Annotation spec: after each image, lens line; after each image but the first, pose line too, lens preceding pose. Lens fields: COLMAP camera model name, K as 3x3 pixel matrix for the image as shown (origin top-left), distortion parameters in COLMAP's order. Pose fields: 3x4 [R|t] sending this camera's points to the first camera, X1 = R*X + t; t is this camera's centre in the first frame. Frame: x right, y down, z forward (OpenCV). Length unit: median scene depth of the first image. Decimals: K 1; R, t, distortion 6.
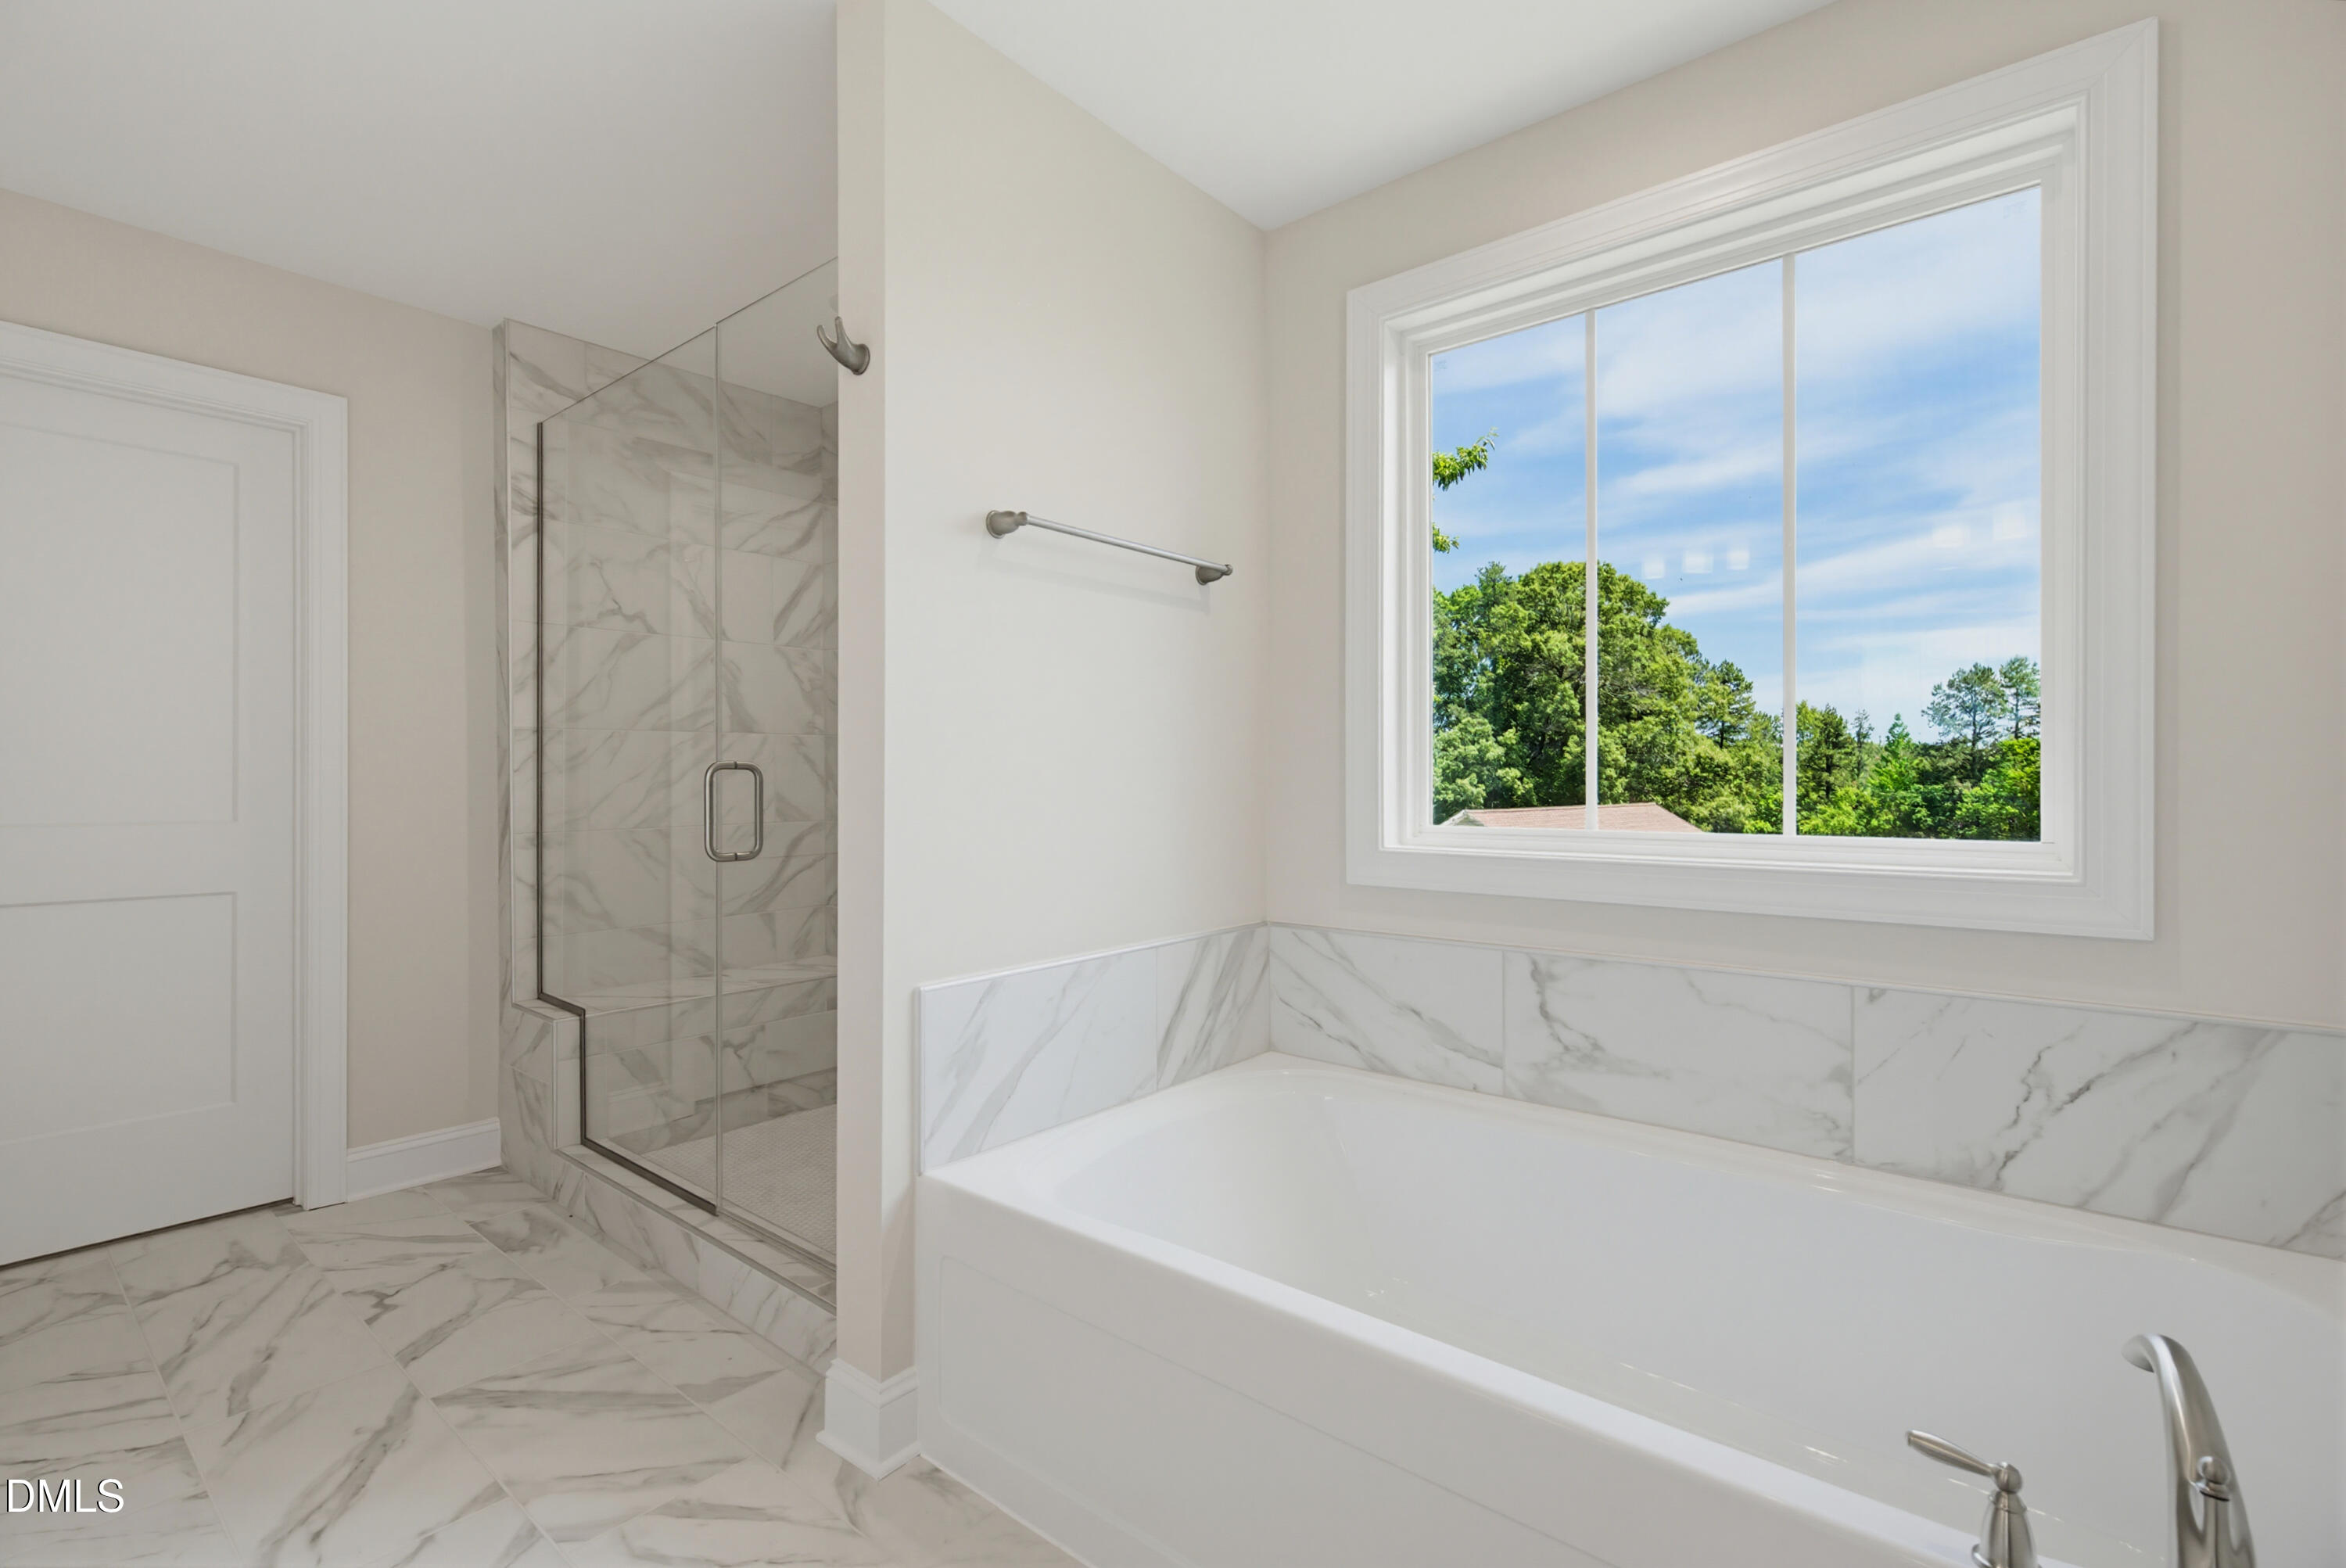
lens RADIAL K [[1062.4, 0, 1161.8], [0, 1062.4, 782.4], [0, 0, 1]] dist [0.000138, -0.000403]
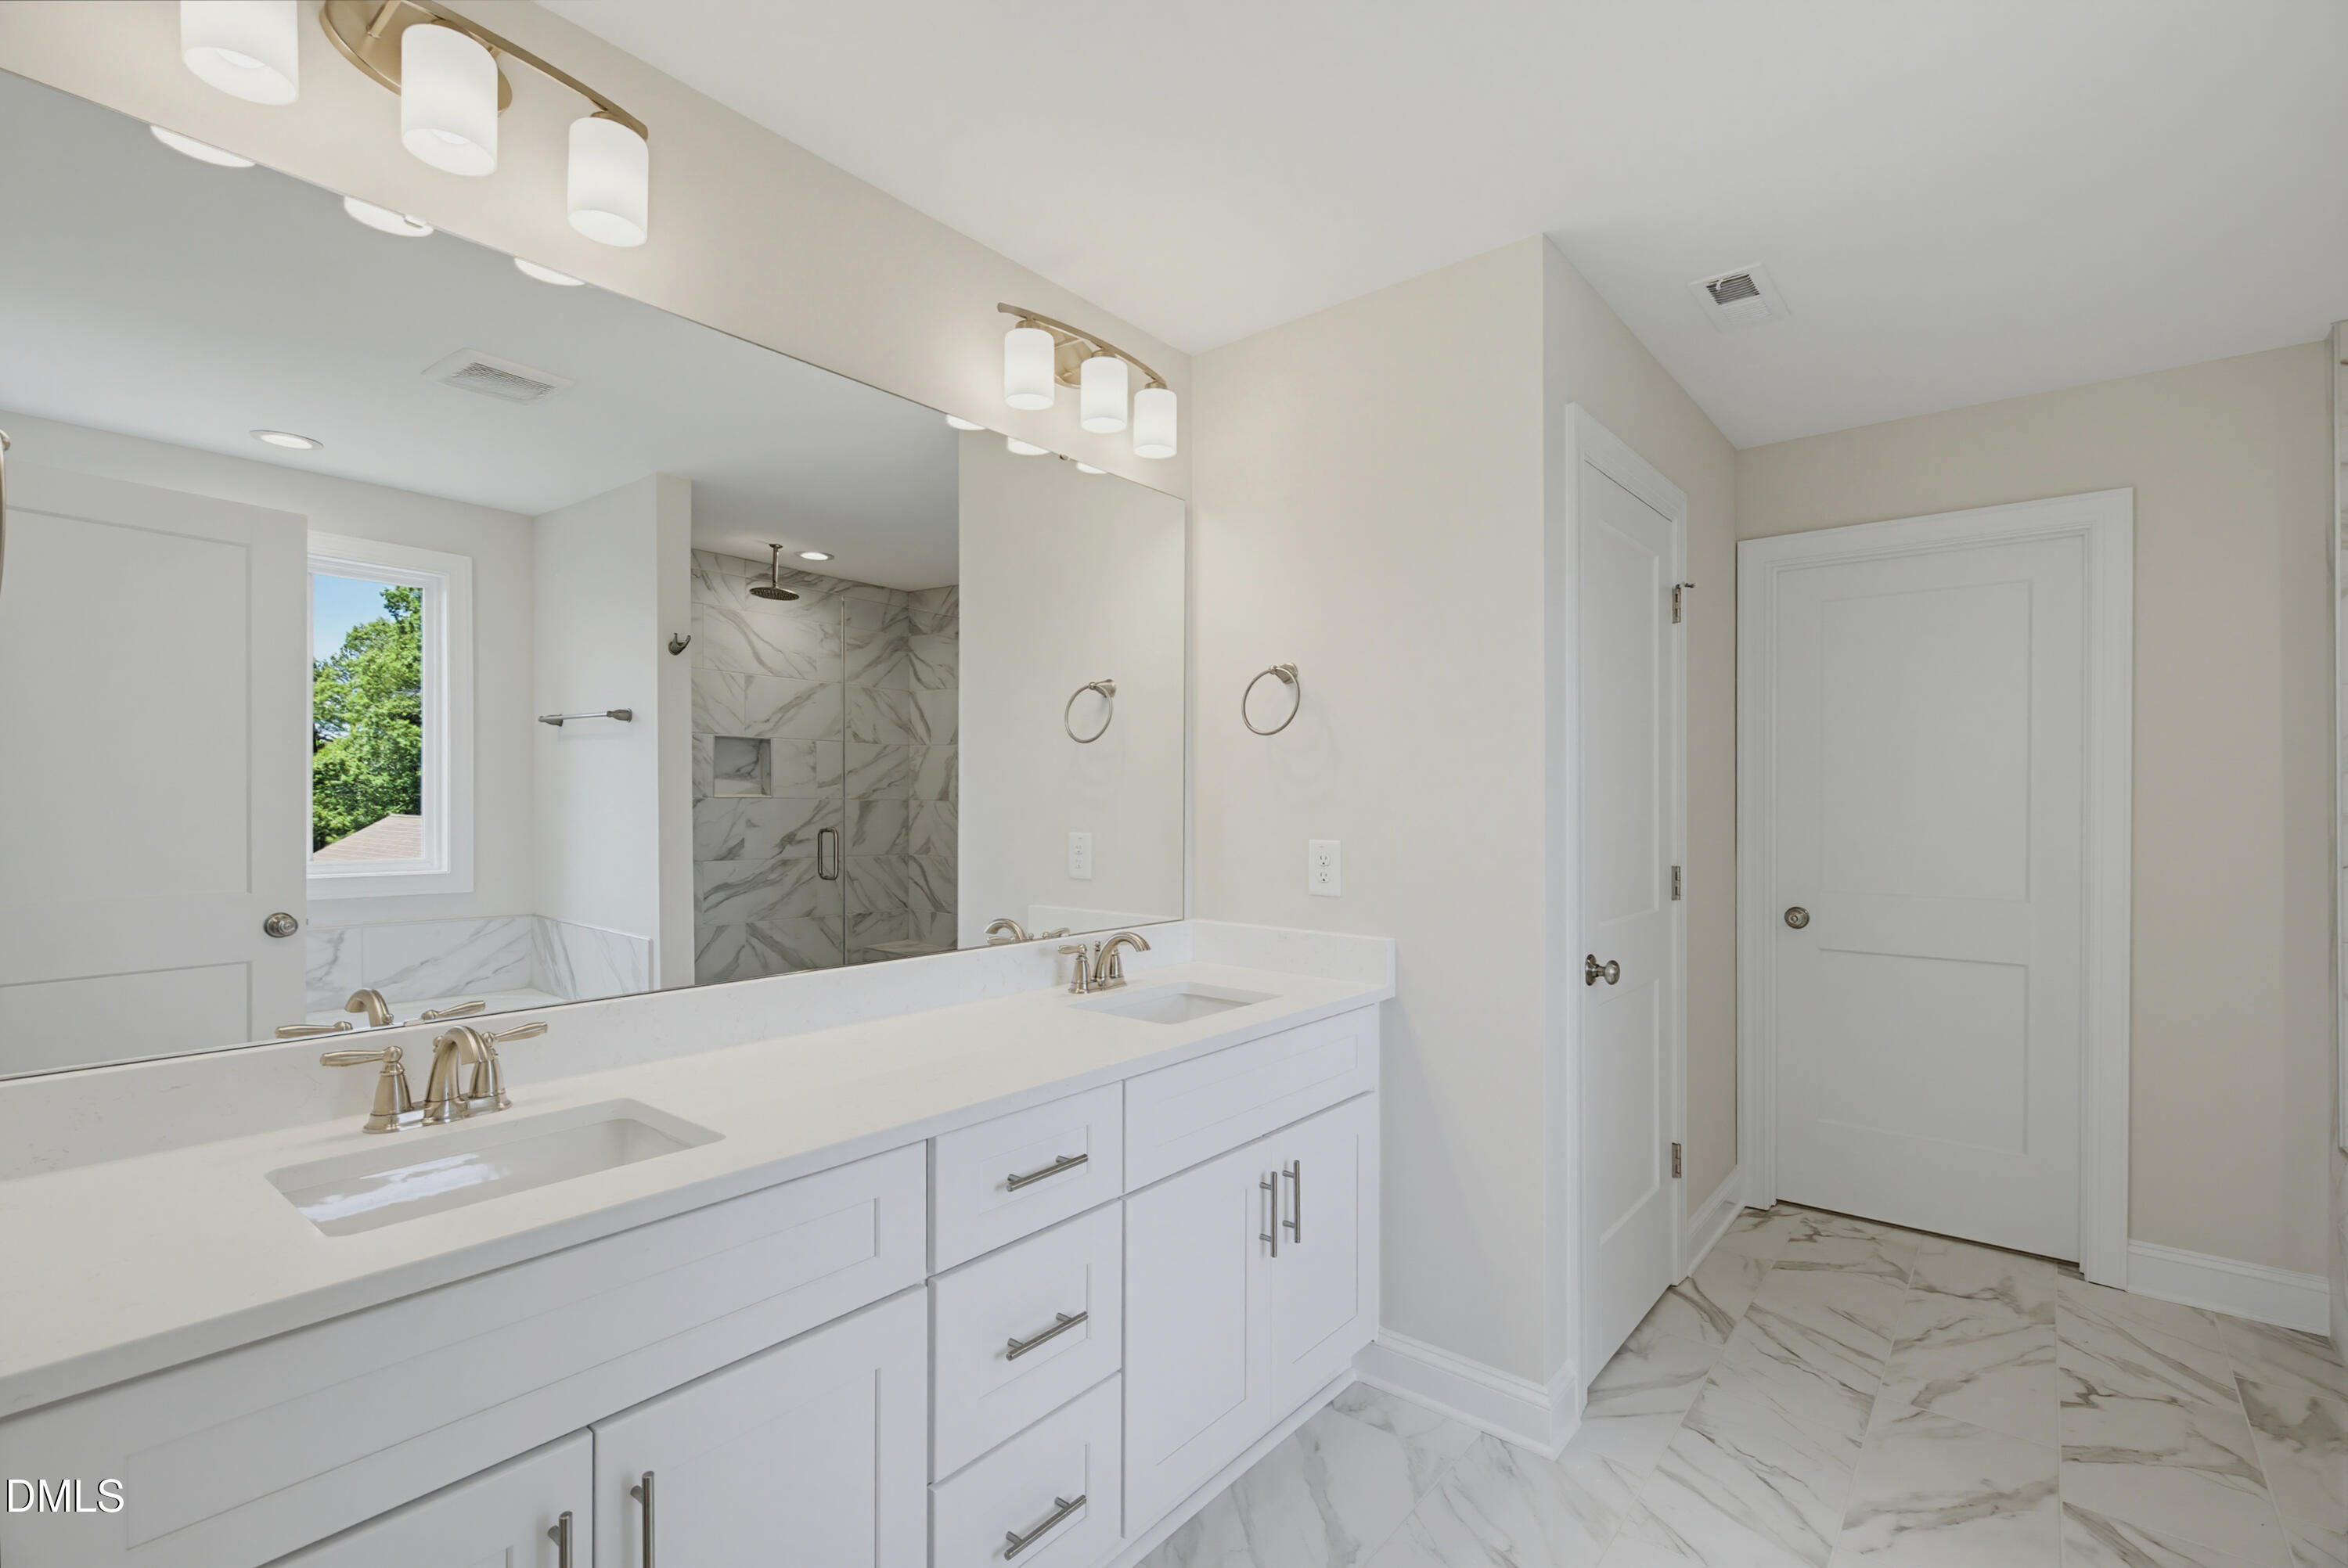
lens RADIAL K [[1063.1, 0, 1177.5], [0, 1063.1, 789.3], [0, 0, 1]] dist [0.000138, -0.000403]
pose [[0.012902, -0.014512, -0.999811, 0.287186], [-0.003659, 0.999887, -0.014560, -0.075352], [0.999910, 0.003846, 0.012847, 0.114574]]
